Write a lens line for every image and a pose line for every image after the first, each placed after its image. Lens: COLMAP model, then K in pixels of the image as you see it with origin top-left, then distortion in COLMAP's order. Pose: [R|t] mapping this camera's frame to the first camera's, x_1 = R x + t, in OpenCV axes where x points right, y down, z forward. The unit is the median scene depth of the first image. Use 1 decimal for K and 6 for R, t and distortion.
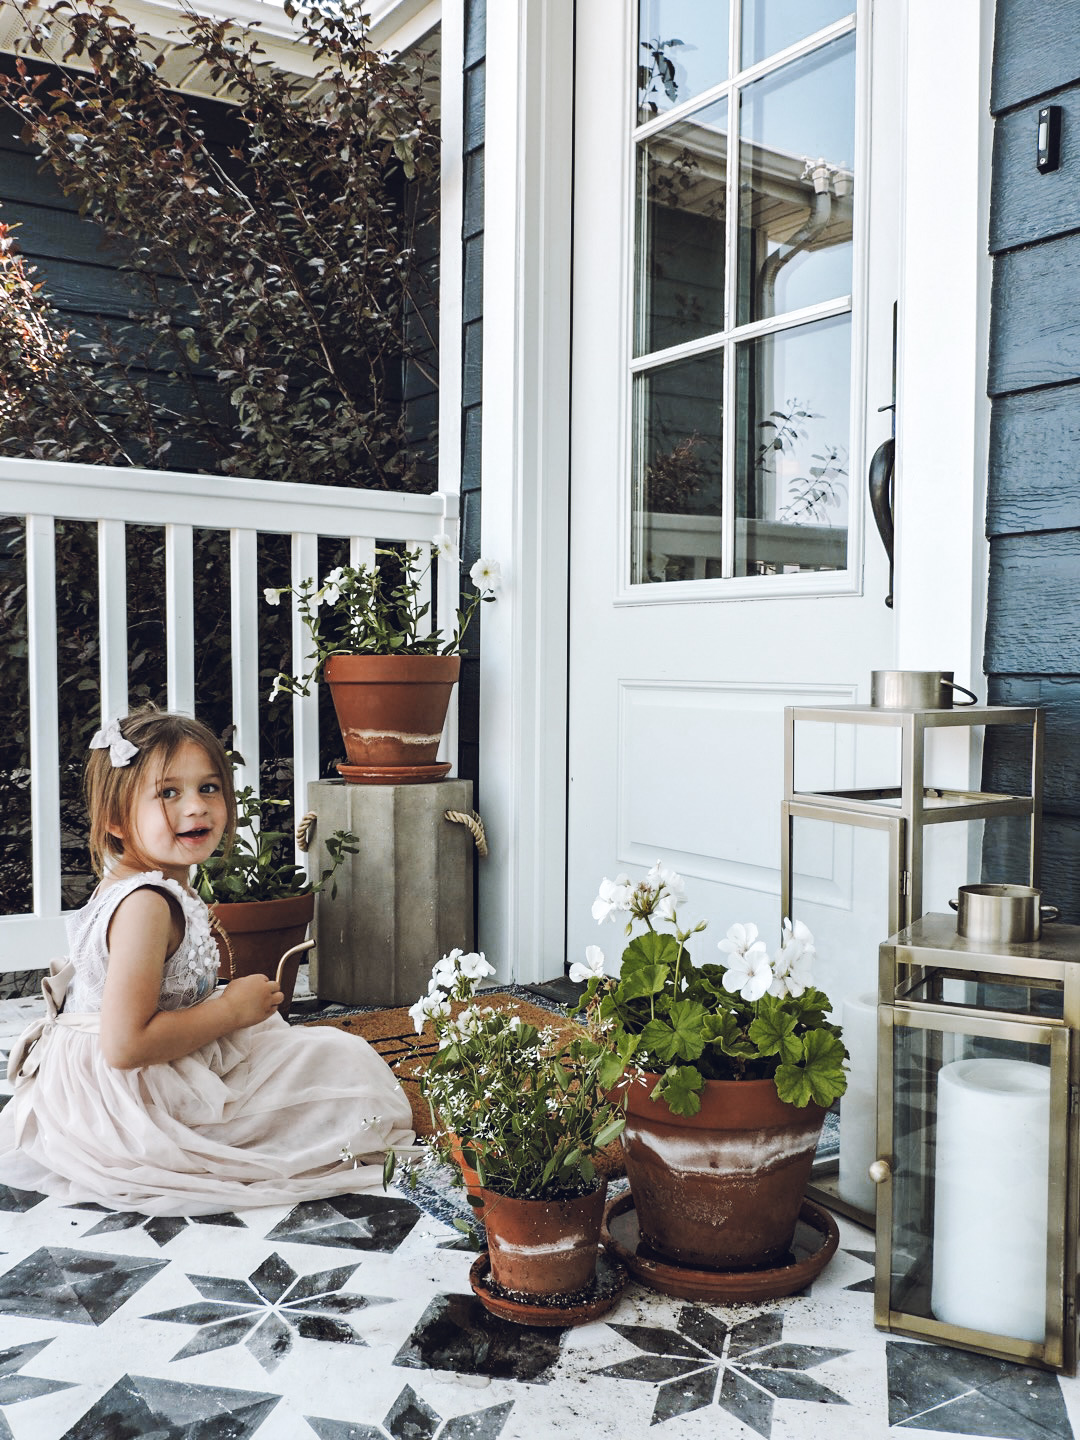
lens RADIAL K [[1363.7, 0, 540.0], [0, 1363.7, 720.0], [0, 0, 1]] dist [-0.012715, -0.004085]
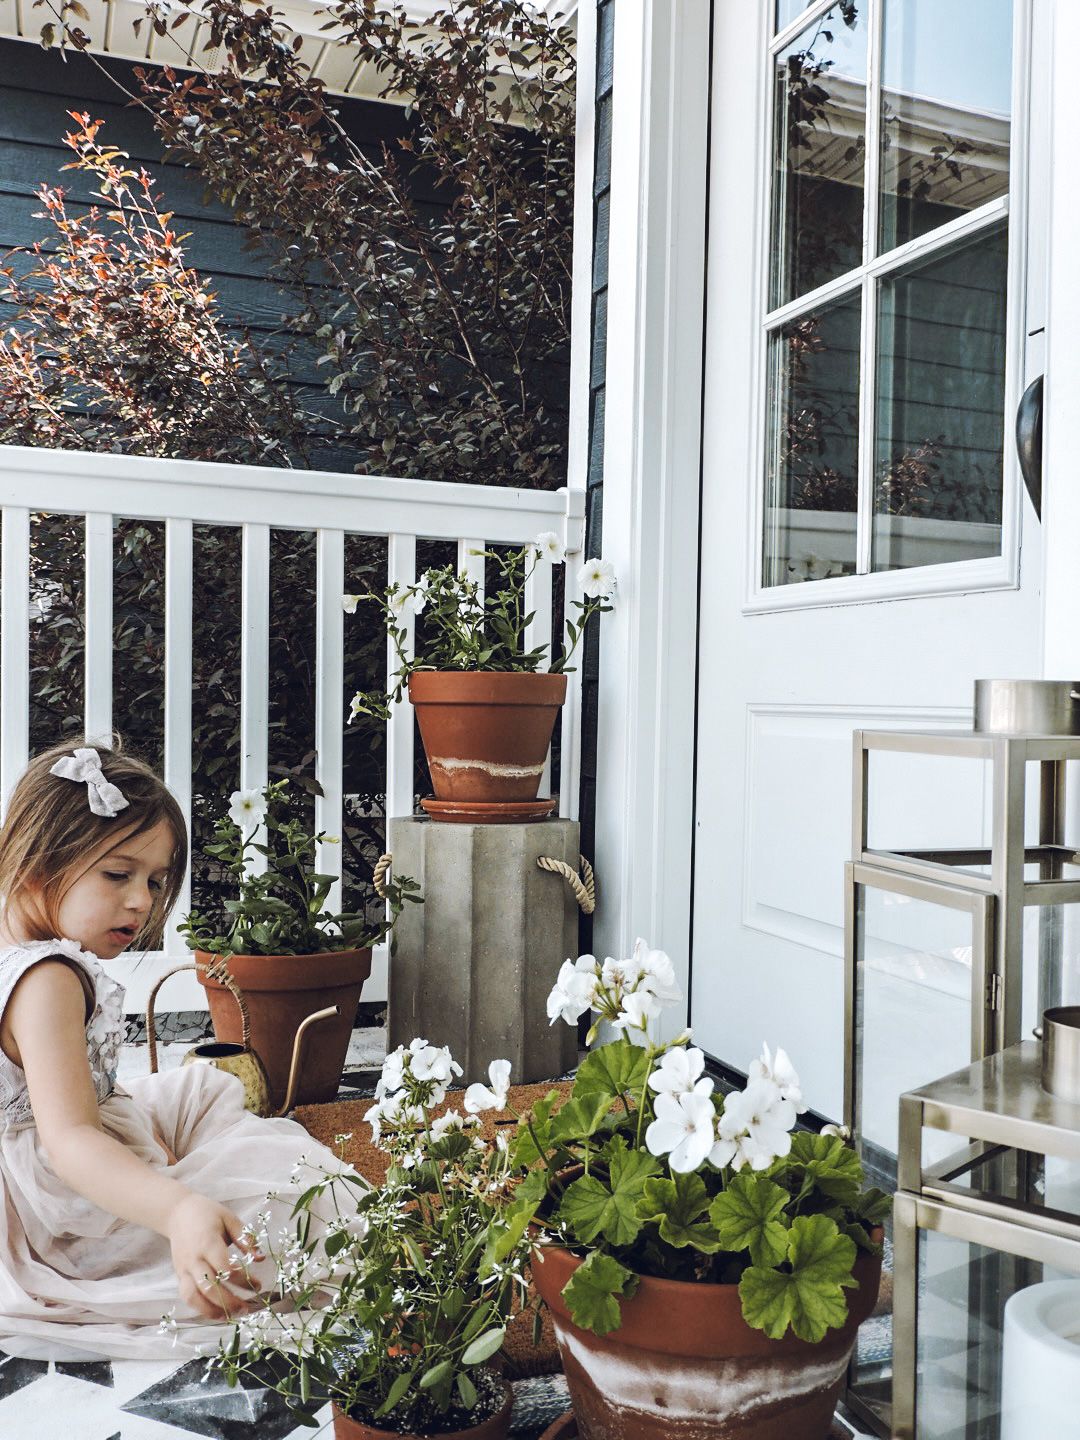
lens RADIAL K [[1363.7, 0, 540.0], [0, 1363.7, 720.0], [0, 0, 1]] dist [-0.012715, -0.004085]
pose [[0.976103, 0.013997, -0.216858, 0.153017], [-0.020368, 0.999423, -0.027172, 0.006717], [0.216353, 0.030940, 0.975825, 0.233461]]
